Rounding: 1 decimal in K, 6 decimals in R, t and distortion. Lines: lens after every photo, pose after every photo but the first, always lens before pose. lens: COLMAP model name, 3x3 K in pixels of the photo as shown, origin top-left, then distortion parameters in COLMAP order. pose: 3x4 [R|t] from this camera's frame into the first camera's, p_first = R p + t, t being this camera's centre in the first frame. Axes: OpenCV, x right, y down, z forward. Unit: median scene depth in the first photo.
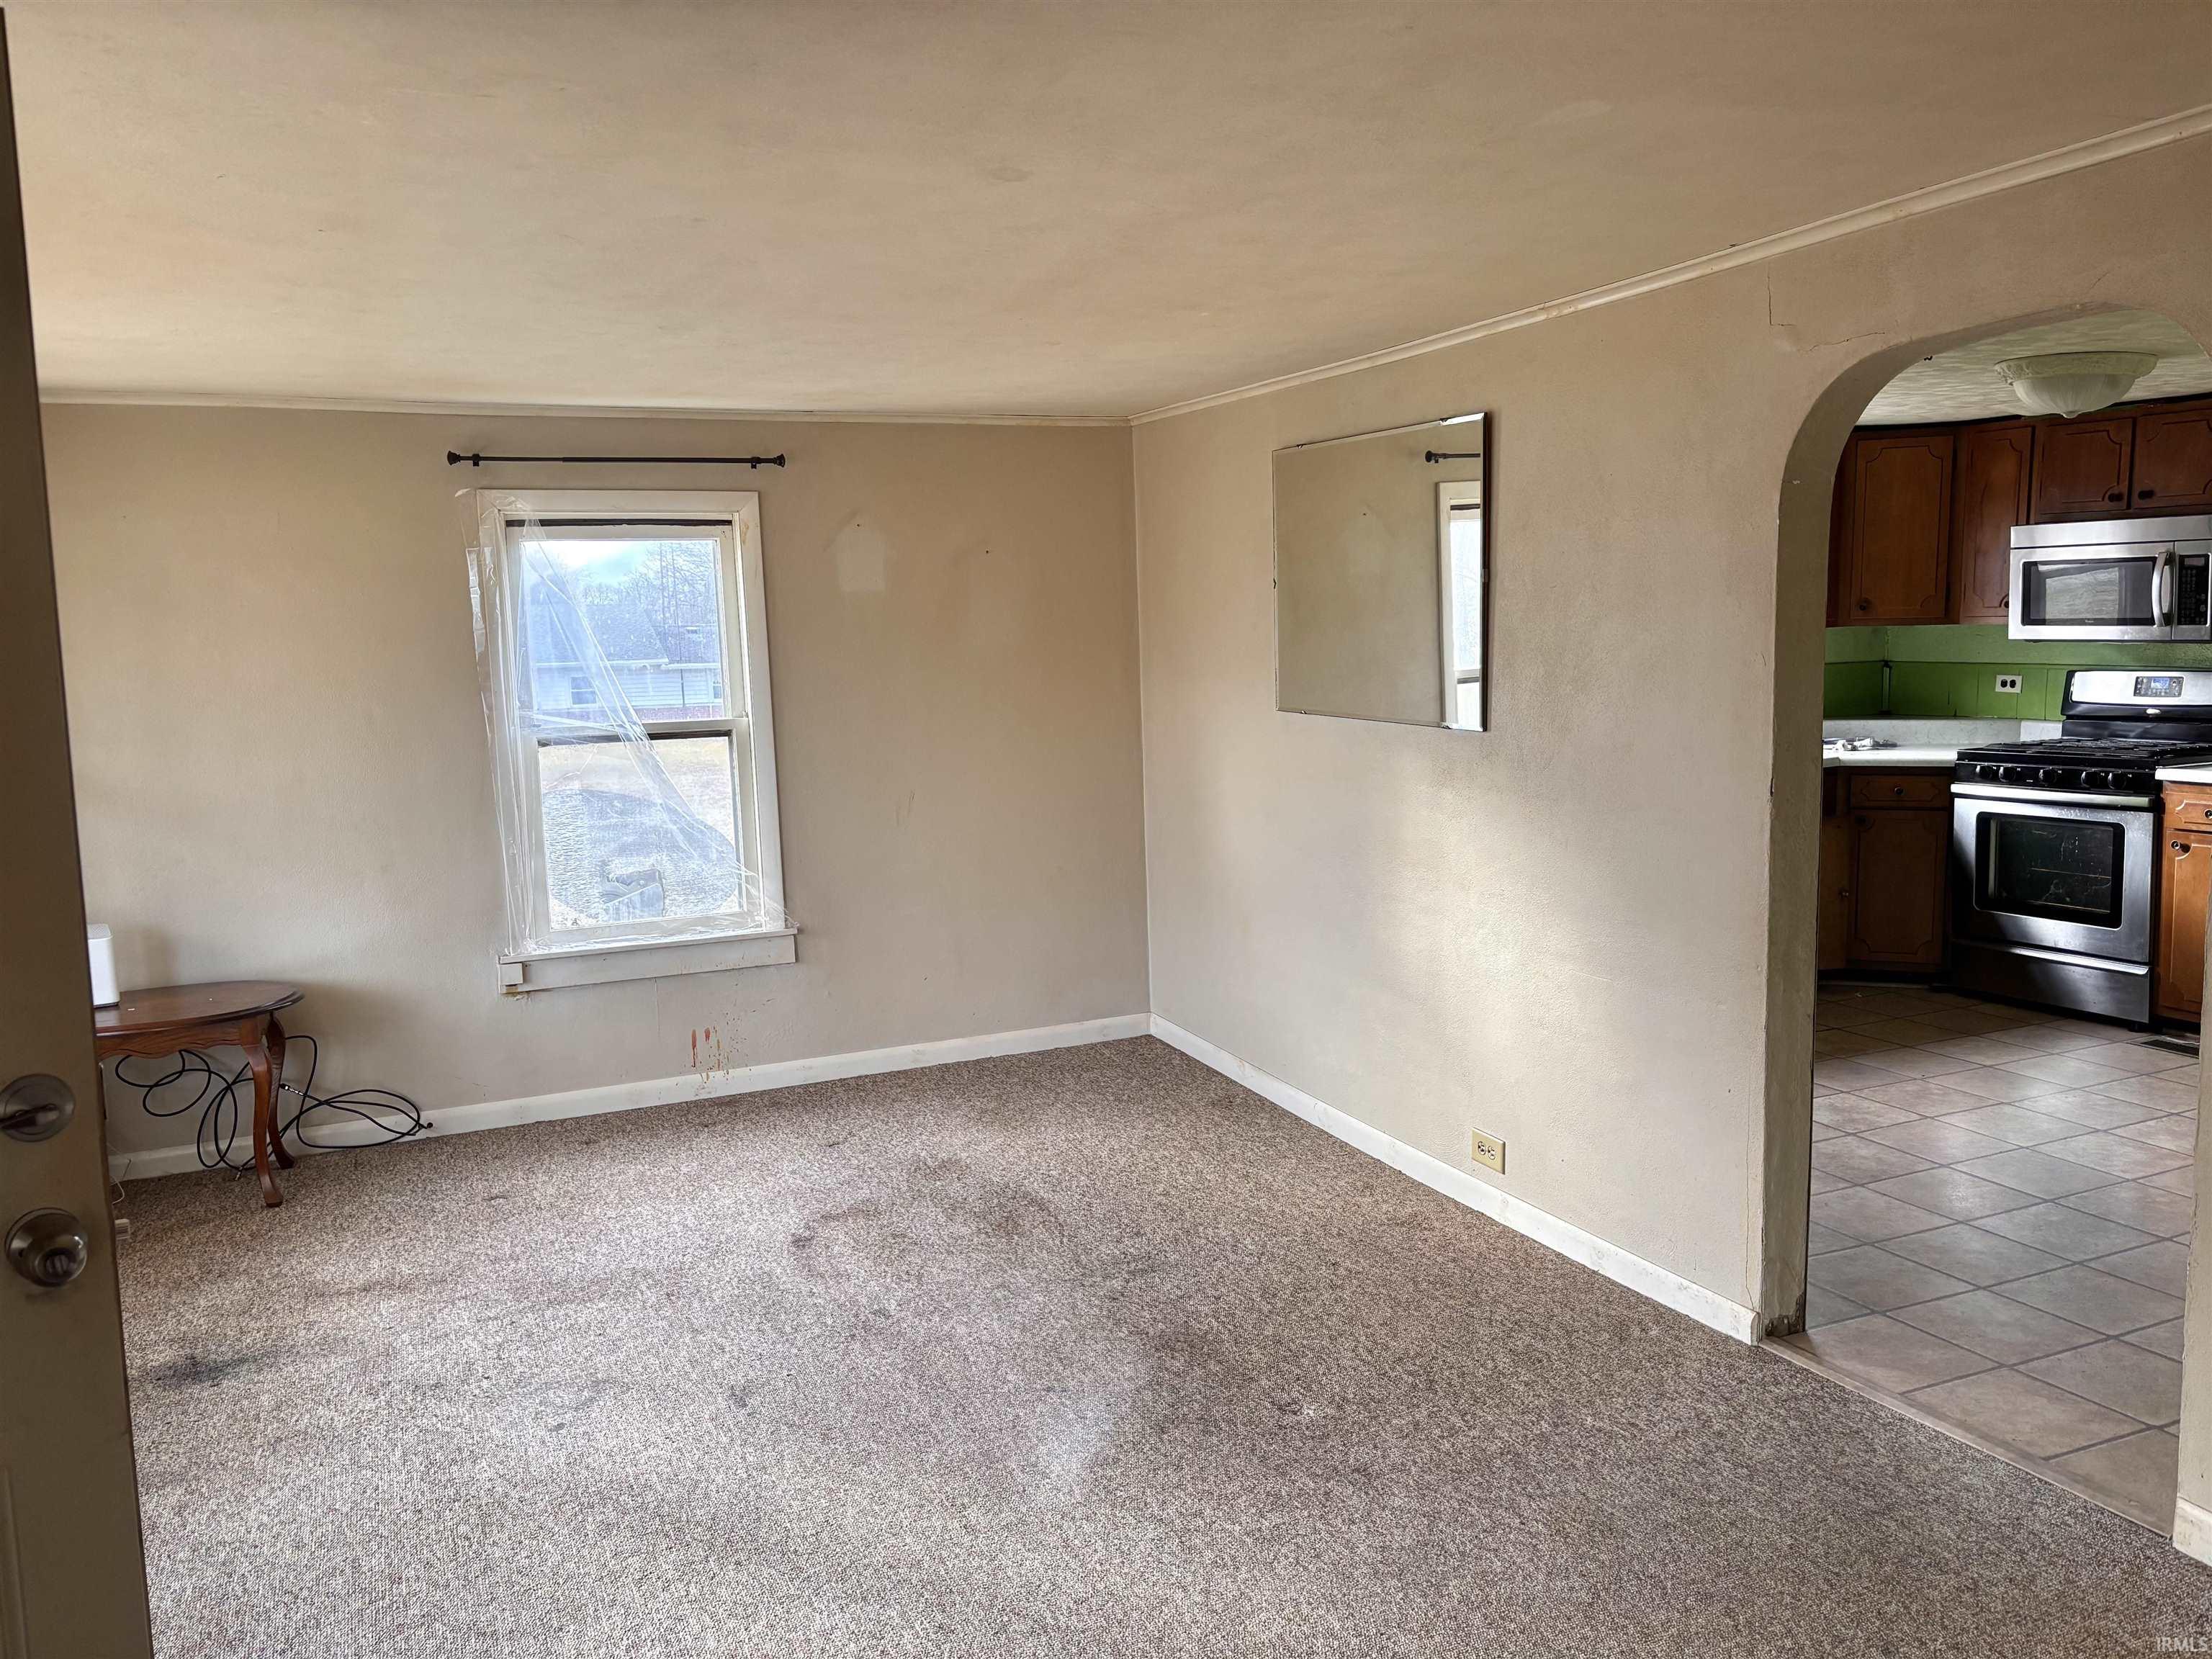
lens RADIAL K [[1589.3, 0, 1106.0], [0, 1589.3, 829.5], [0, 0, 1]] dist [-0.001287, -0.004923]
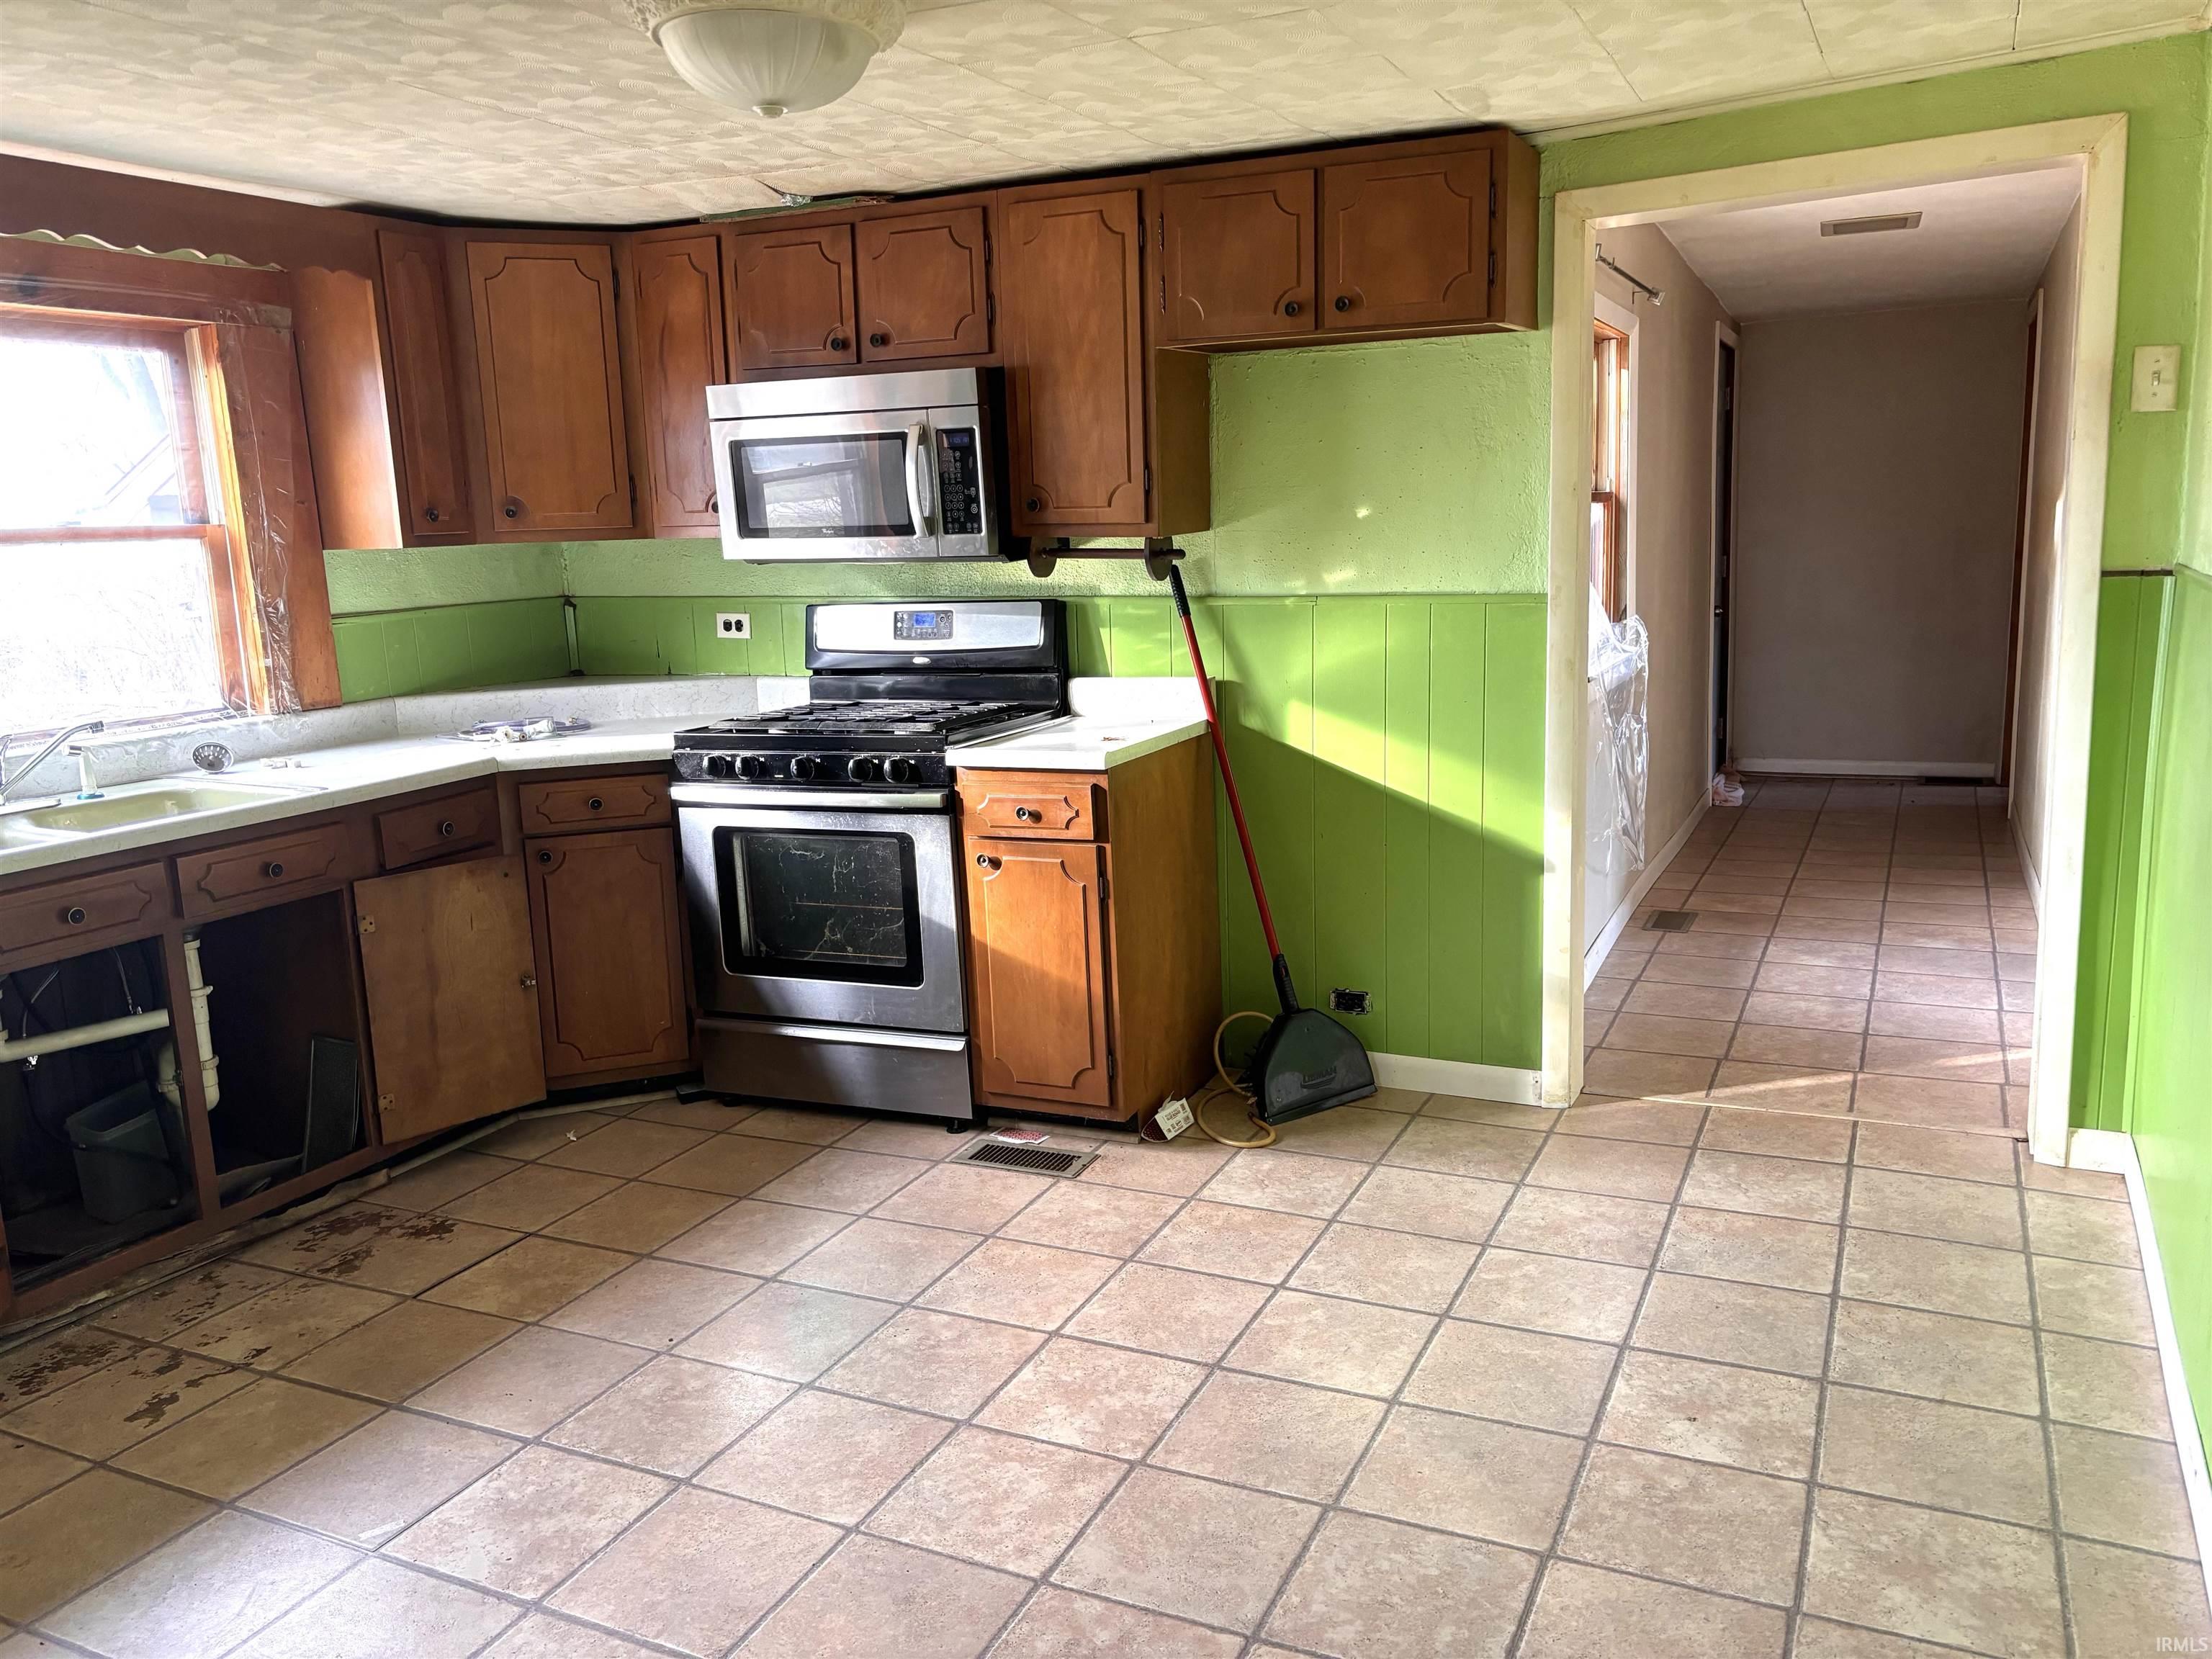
lens RADIAL K [[1703.0, 0, 1106.0], [0, 1703.0, 829.5], [0, 0, 1]] dist [0.122639, -0.001816]
pose [[0.747900, -0.118008, 0.653238, 0.210712], [0.100943, 0.992845, 0.063788, -0.038732], [-0.656091, 0.018233, 0.754461, 0.364834]]
